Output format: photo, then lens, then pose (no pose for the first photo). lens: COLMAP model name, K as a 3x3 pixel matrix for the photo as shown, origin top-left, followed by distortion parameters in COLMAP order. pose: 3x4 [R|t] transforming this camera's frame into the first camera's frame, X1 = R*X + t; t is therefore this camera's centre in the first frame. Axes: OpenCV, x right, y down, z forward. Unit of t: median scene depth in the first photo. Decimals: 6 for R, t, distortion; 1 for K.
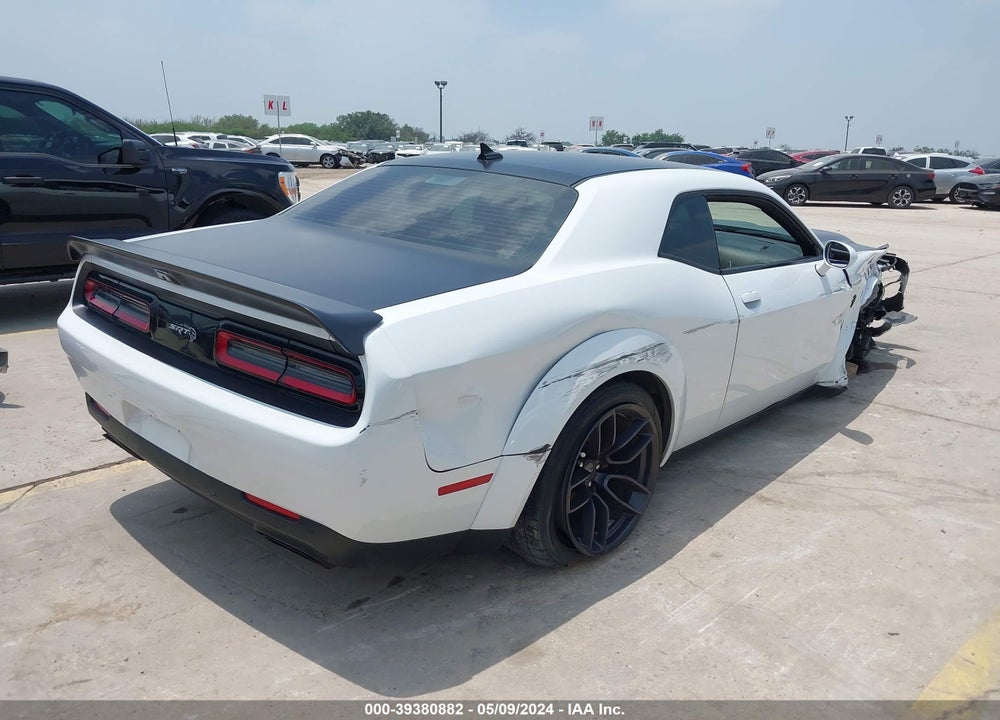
lens RADIAL K [[809.5, 0, 502.3], [0, 809.5, 335.8], [0, 0, 1]] dist [0.002429, -0.016035]
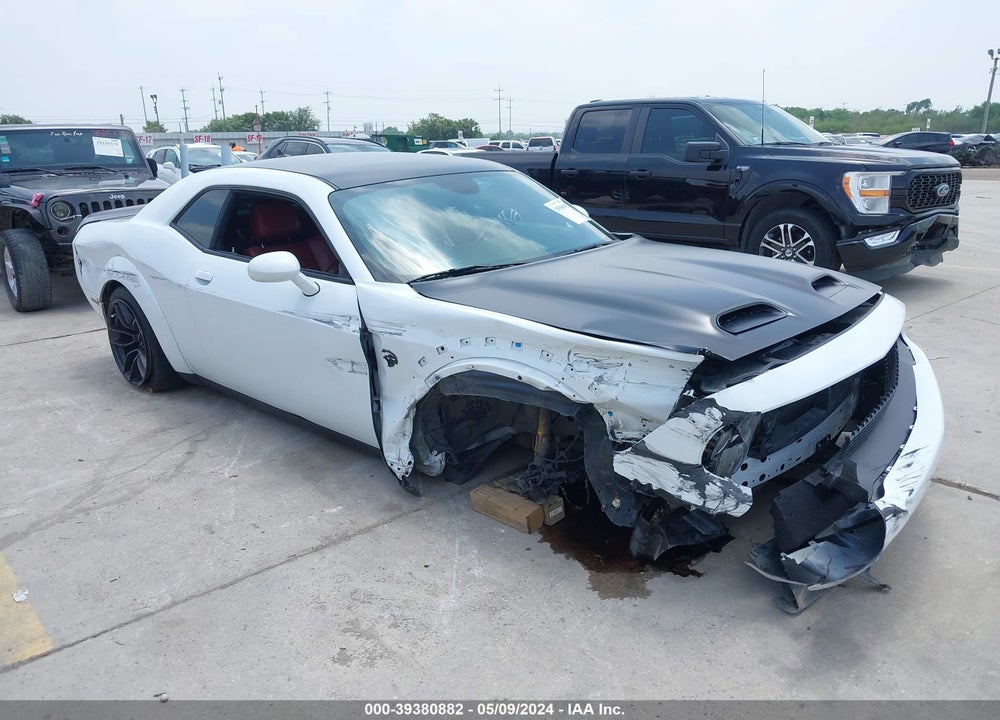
lens RADIAL K [[809.5, 0, 502.3], [0, 809.5, 335.8], [0, 0, 1]] dist [0.002429, -0.016035]
pose [[-0.042936, 0.210259, -0.976702, 1.515926], [-0.205814, 0.954774, 0.214586, -0.317902], [0.977649, 0.210232, 0.002280, 1.492757]]
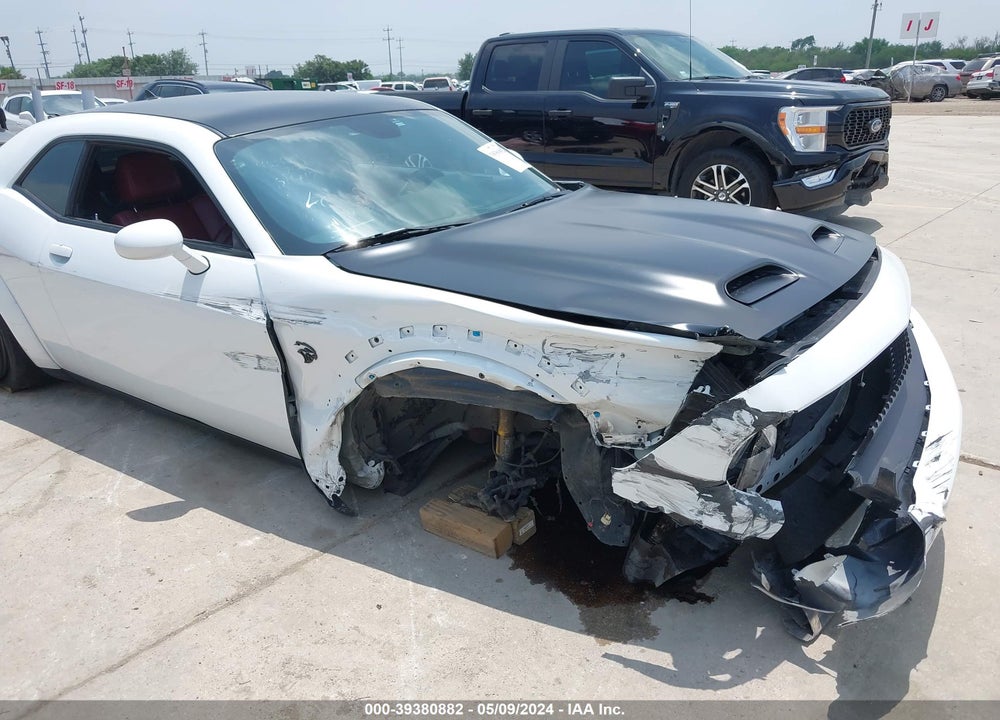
lens RADIAL K [[800.2, 0, 510.0], [0, 800.2, 352.4], [0, 0, 1]] dist [-0.013684, 0.002338]
pose [[0.095682, 0.294749, -0.950772, 1.324749], [-0.190131, 0.942981, 0.273199, -0.301085], [0.977085, 0.154631, 0.146267, 1.445961]]
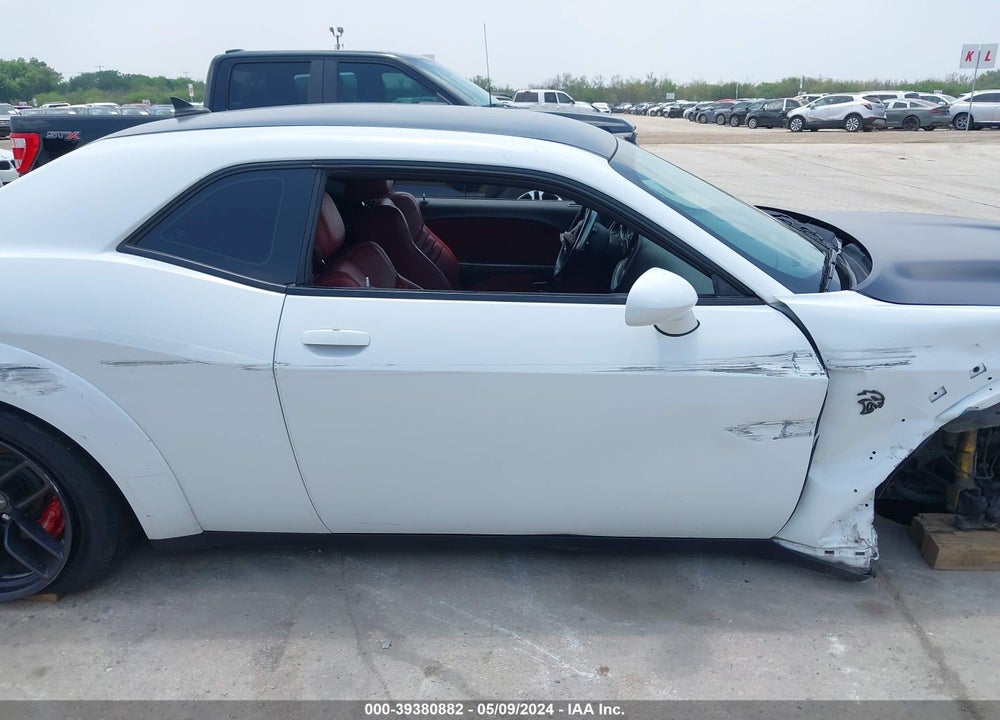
lens RADIAL K [[804.3, 0, 503.8], [0, 804.3, 361.8], [0, 0, 1]] dist [-0.011582, -0.002691]
pose [[0.656559, 0.204796, -0.725940, 0.860947], [-0.148775, 0.978689, 0.141543, -0.139207], [0.739457, 0.015071, 0.673035, 0.711256]]
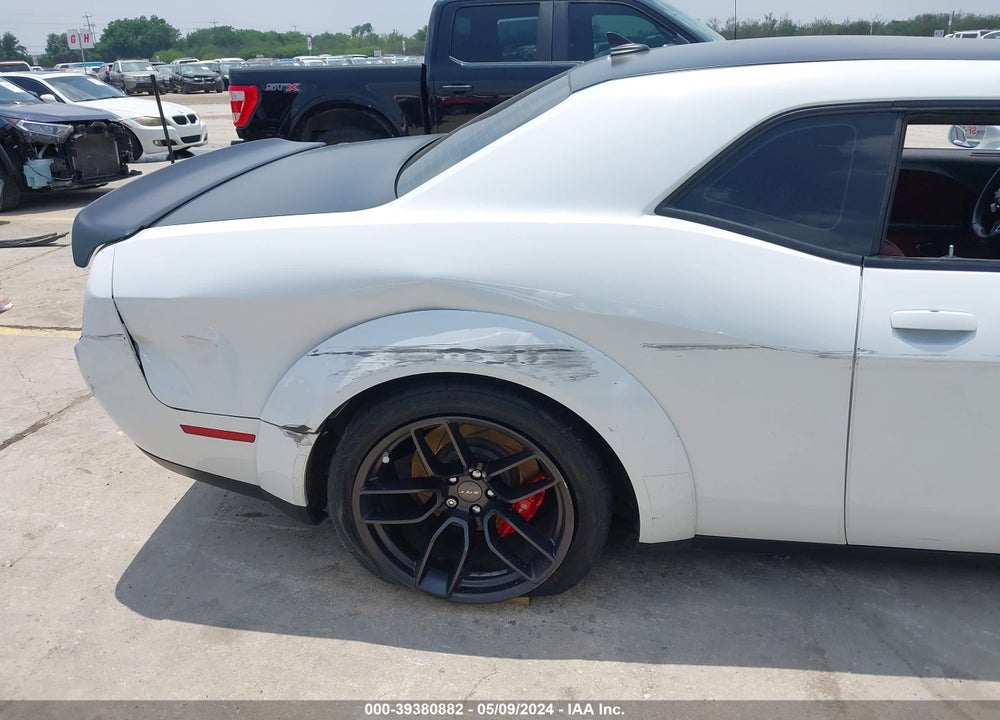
lens RADIAL K [[803.7, 0, 500.0], [0, 803.7, 360.0], [0, 0, 1]] dist [0.000529, -0.004074]
pose [[0.558030, 0.258302, -0.788595, 0.573388], [-0.145866, 0.966056, 0.213211, -0.094343], [0.816900, -0.003949, 0.576766, 0.511815]]
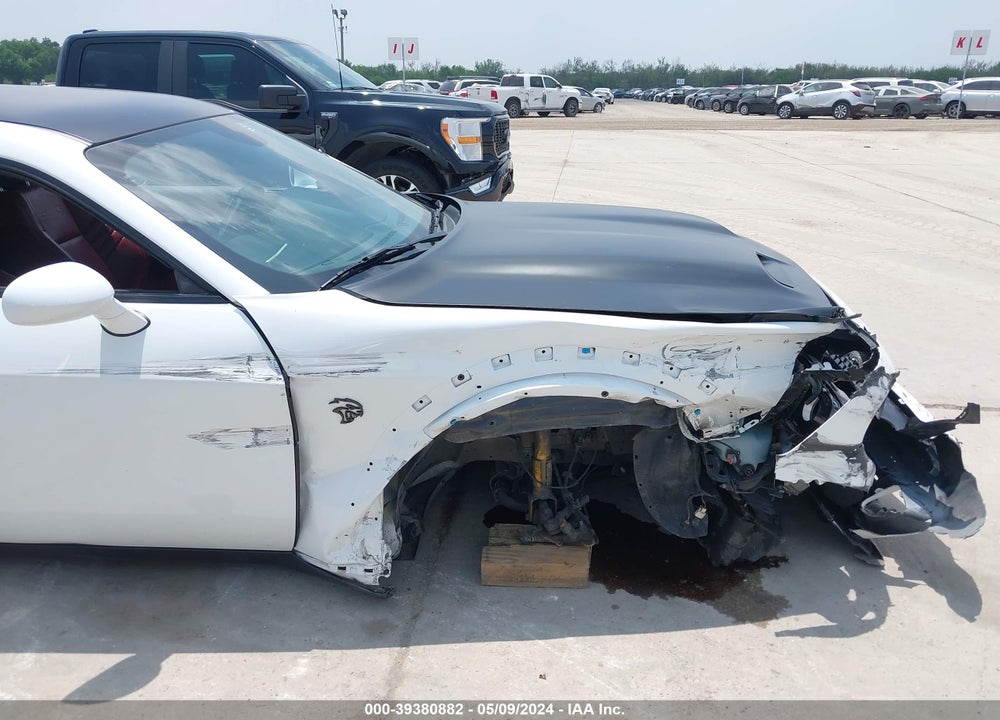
lens RADIAL K [[804.3, 0, 503.8], [0, 804.3, 361.8], [0, 0, 1]] dist [-0.011582, -0.002691]
pose [[0.642177, 0.226197, -0.732423, 1.100594], [-0.159117, 0.973995, 0.161292, -0.210708], [0.749861, 0.012963, 0.661469, 1.058044]]
